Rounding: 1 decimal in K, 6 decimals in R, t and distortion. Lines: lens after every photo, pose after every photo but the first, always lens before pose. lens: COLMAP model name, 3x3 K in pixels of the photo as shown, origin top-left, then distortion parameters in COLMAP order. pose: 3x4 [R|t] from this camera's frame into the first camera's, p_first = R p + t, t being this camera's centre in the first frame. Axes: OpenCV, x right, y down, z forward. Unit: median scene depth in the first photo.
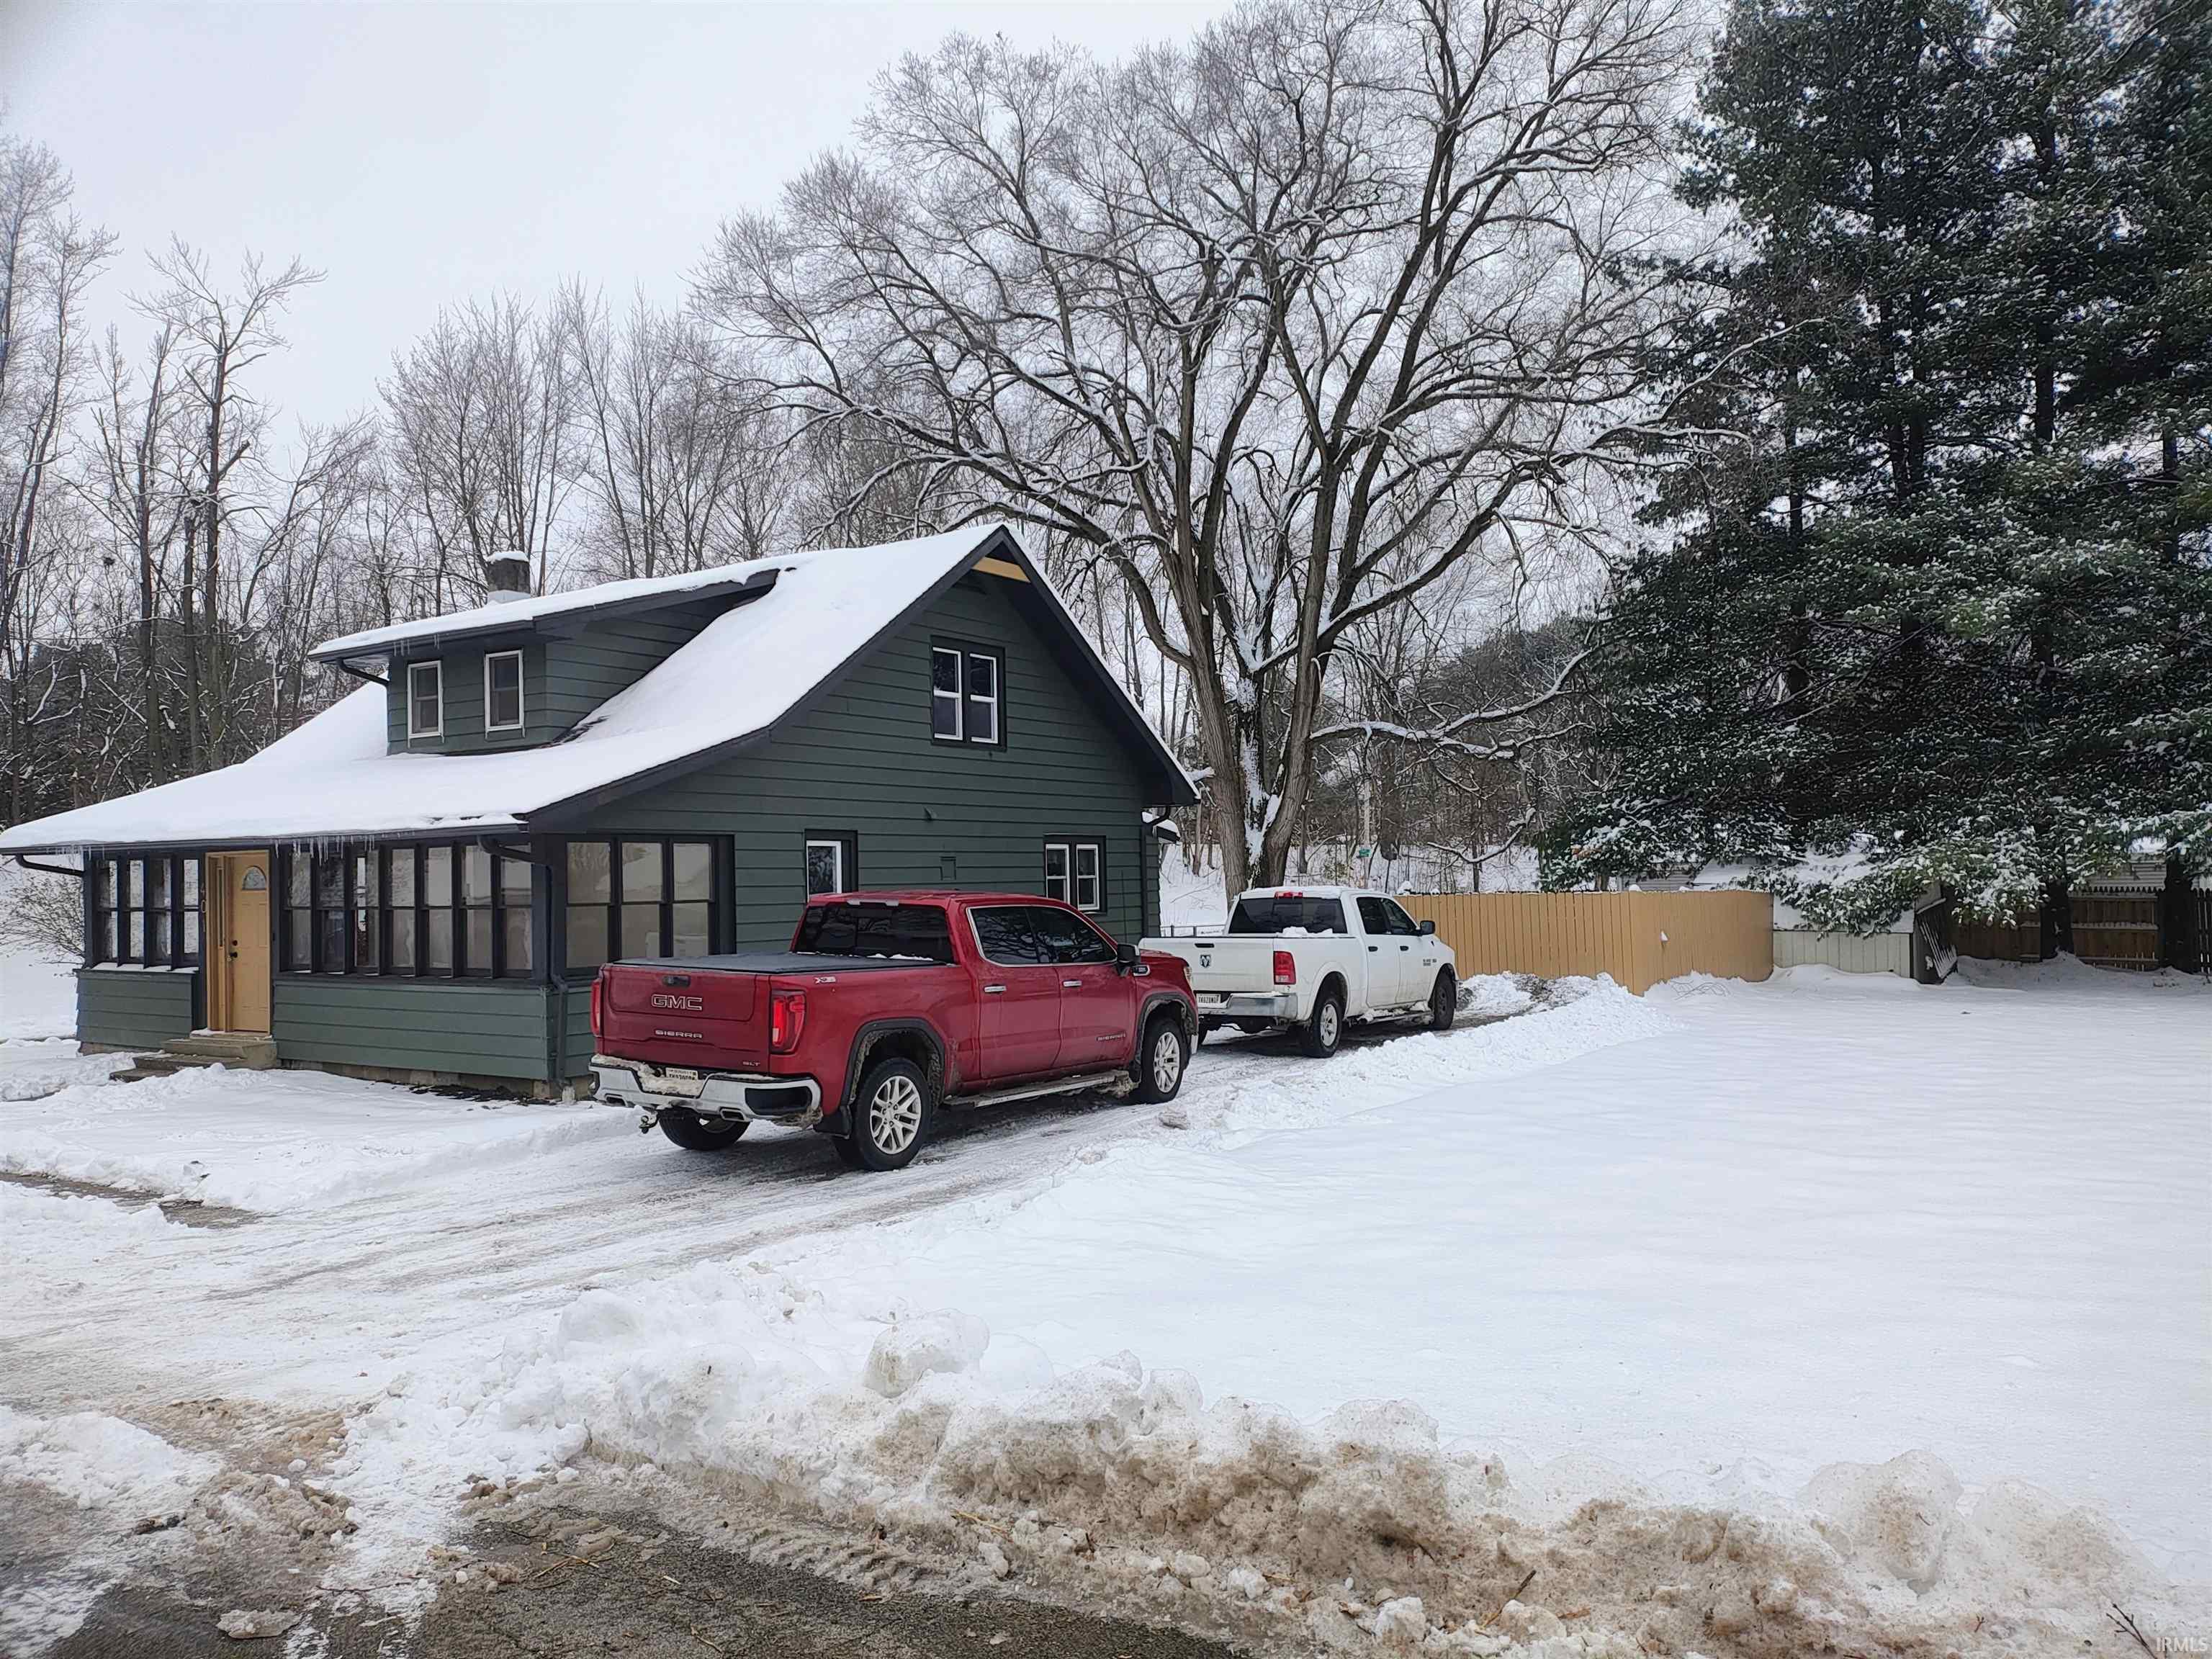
lens RADIAL K [[1605.2, 0, 1142.1], [0, 1605.2, 875.2], [0, 0, 1]] dist [0.083609, -0.081445]
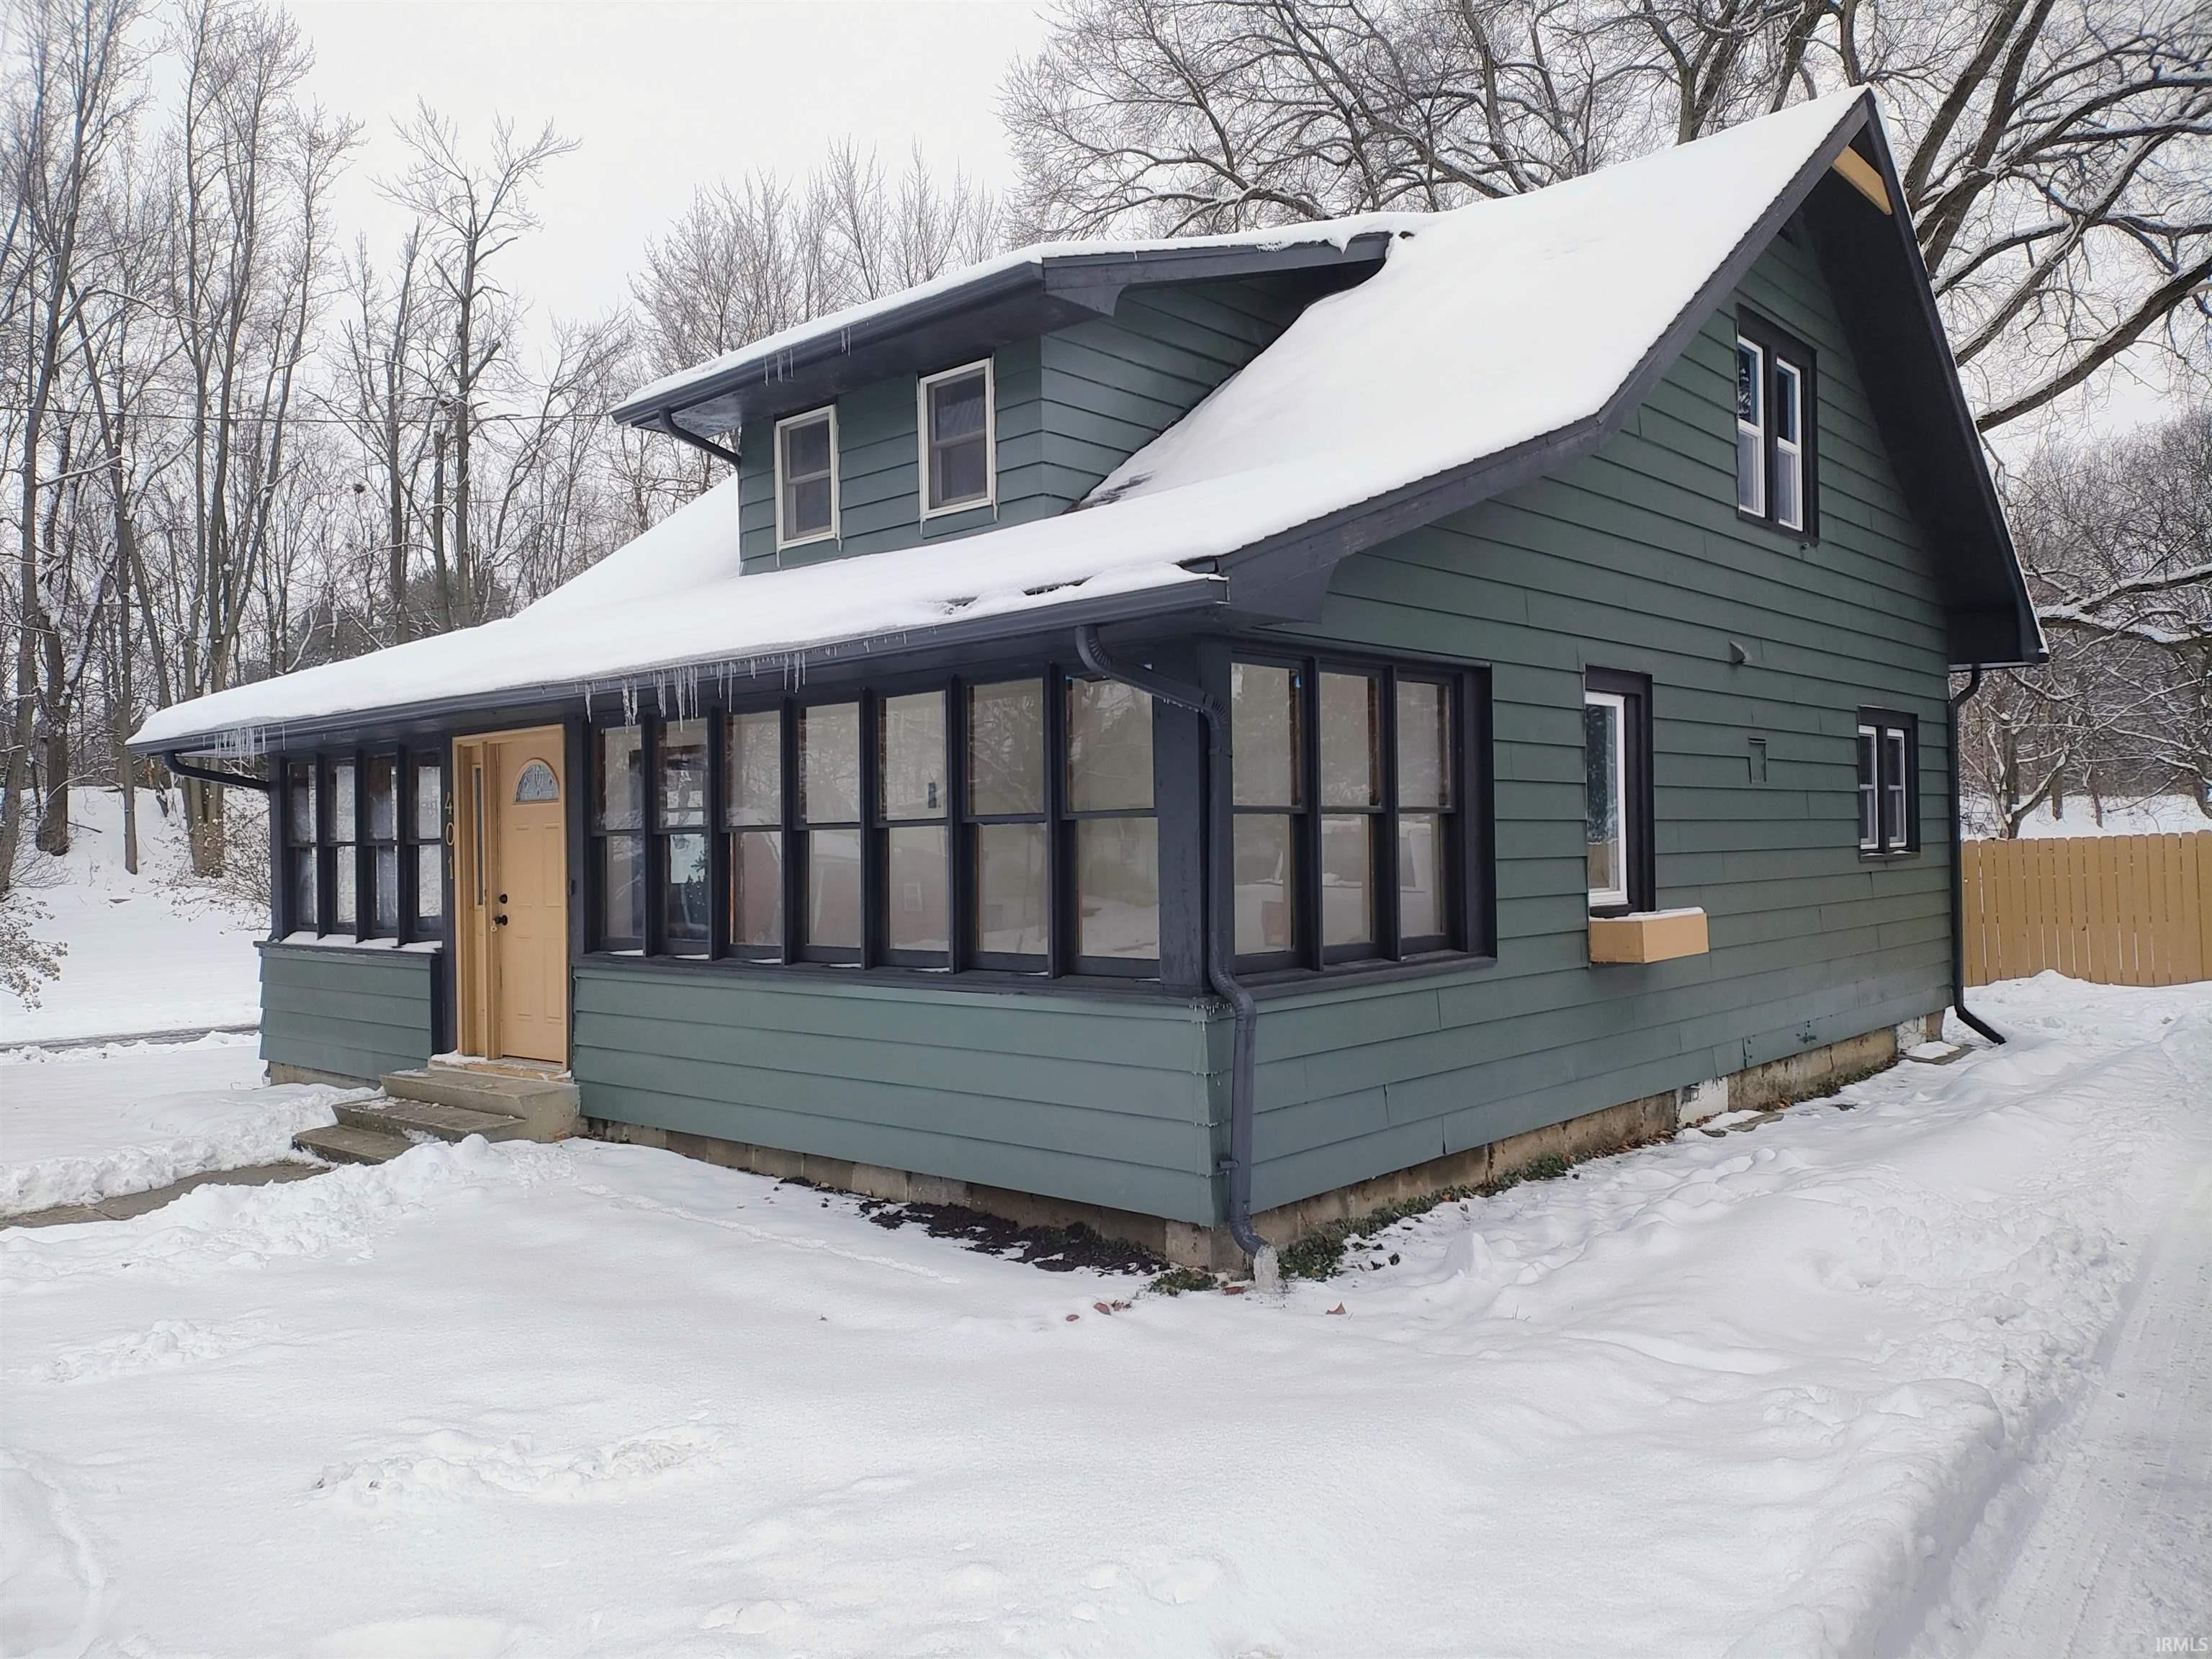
lens RADIAL K [[1605.2, 0, 1093.5], [0, 1605.2, 835.2], [0, 0, 1]] dist [0.083609, -0.081445]
pose [[0.989171, -0.003039, -0.146735, -0.187261], [0.002735, 0.999994, -0.002277, 0.014990], [0.146741, 0.001851, 0.989173, 0.328641]]
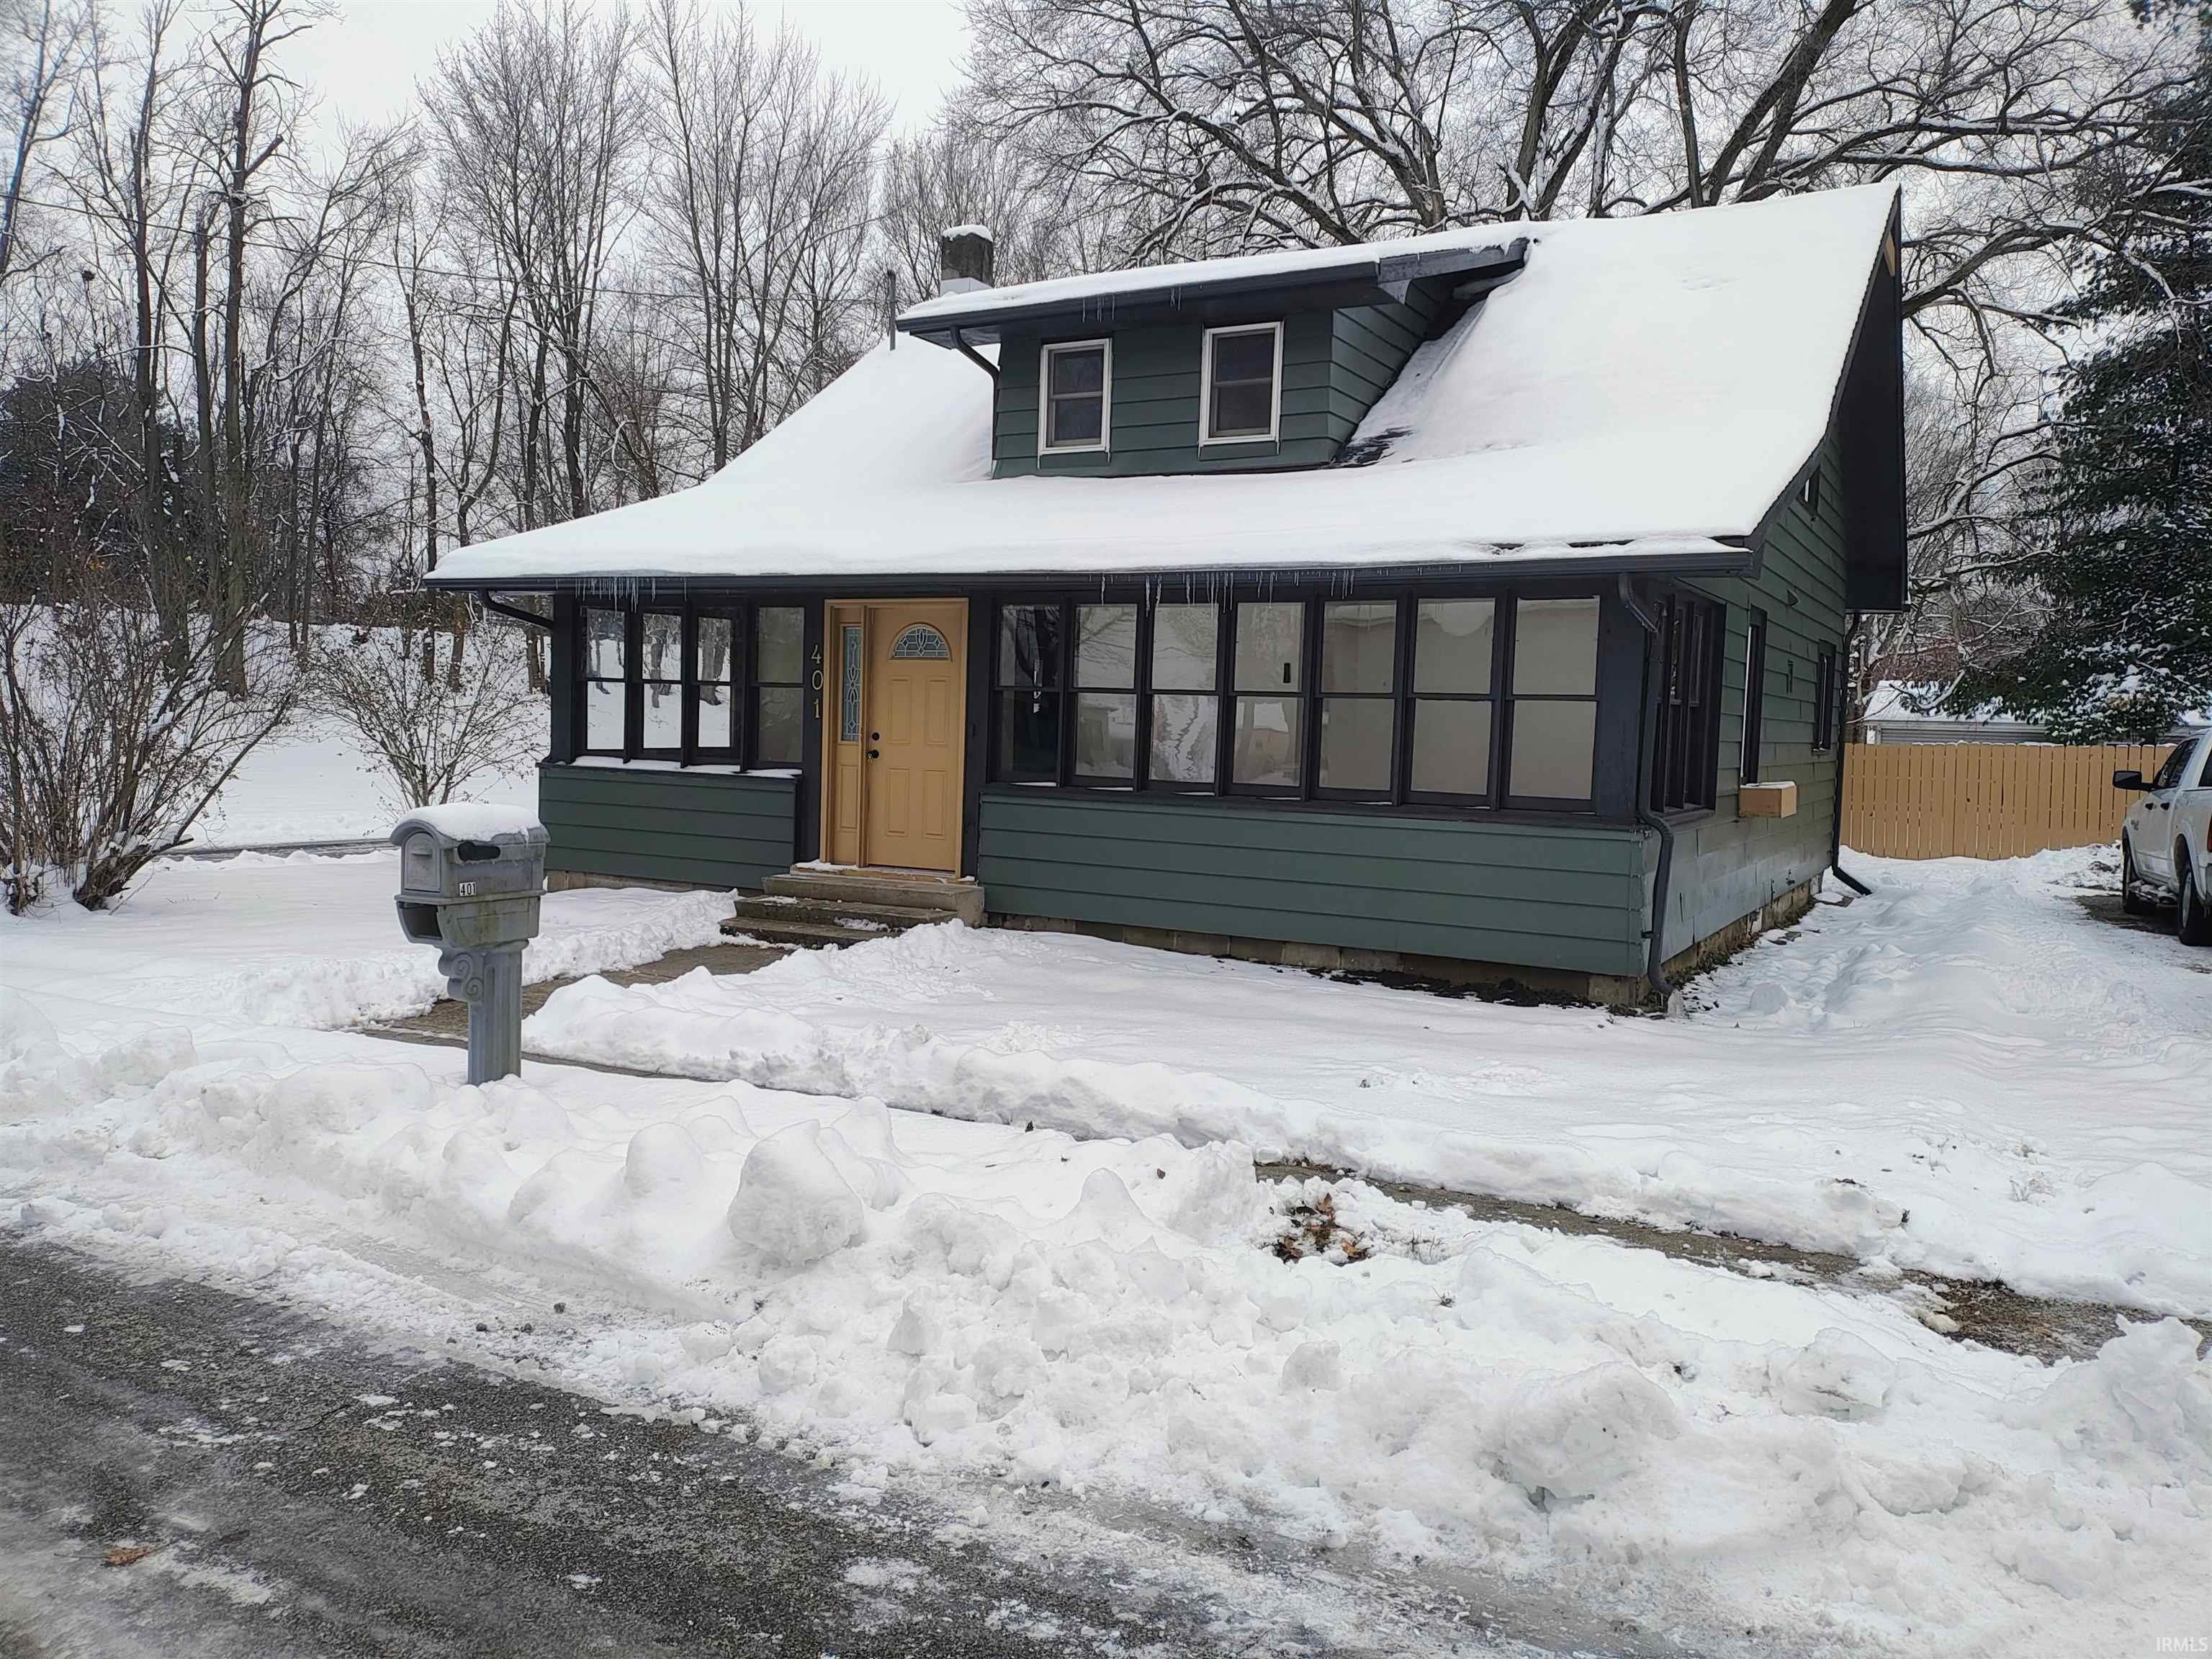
lens RADIAL K [[1605.2, 0, 1102.4], [0, 1605.2, 829.6], [0, 0, 1]] dist [0.083609, -0.081445]
pose [[0.996214, 0.042739, 0.075699, -0.346359], [-0.047926, 0.996528, 0.068084, 0.020691], [-0.072526, -0.071454, 0.994804, 0.222629]]
